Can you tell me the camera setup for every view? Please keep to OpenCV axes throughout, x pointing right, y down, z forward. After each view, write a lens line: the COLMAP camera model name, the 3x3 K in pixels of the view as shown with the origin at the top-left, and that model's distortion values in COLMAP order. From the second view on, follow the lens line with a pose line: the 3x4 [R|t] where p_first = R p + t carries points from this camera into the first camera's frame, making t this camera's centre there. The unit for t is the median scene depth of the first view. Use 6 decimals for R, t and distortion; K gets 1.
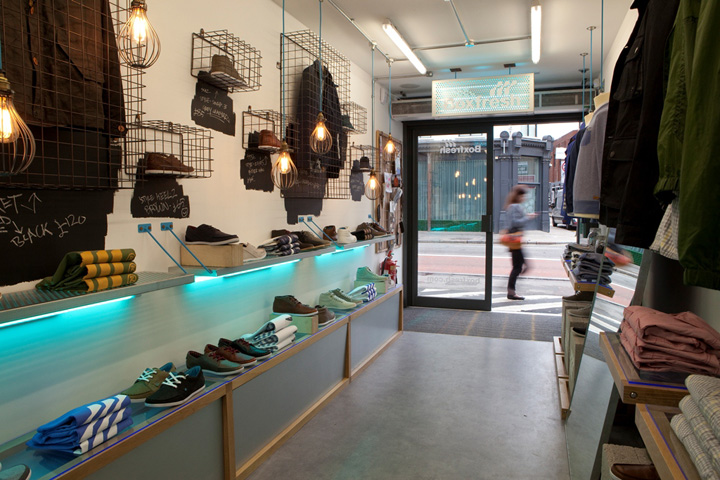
lens RADIAL K [[494.1, 0, 360.0], [0, 494.1, 240.0], [0, 0, 1]] dist [-0.109055, 0.078910]
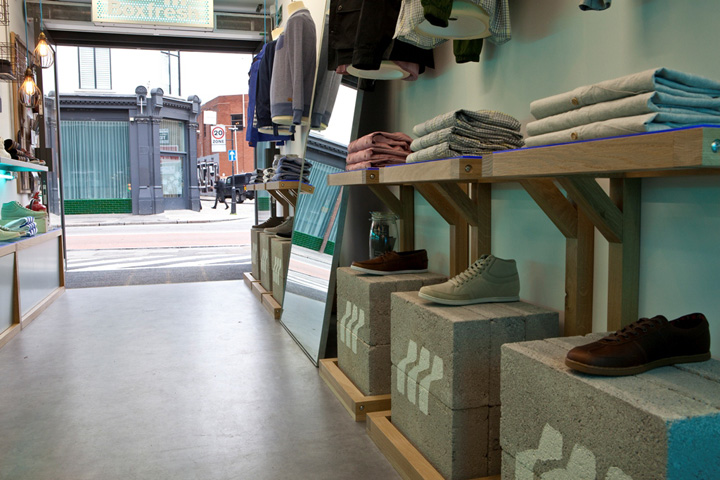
lens RADIAL K [[609.4, 0, 360.0], [0, 609.4, 240.0], [0, 0, 1]] dist [-0.015374, -0.004224]
pose [[0.800077, -0.052702, 0.597578, -0.217970], [0.048848, 0.998549, 0.022664, 0.206116], [-0.597905, 0.011058, 0.801491, -0.154949]]
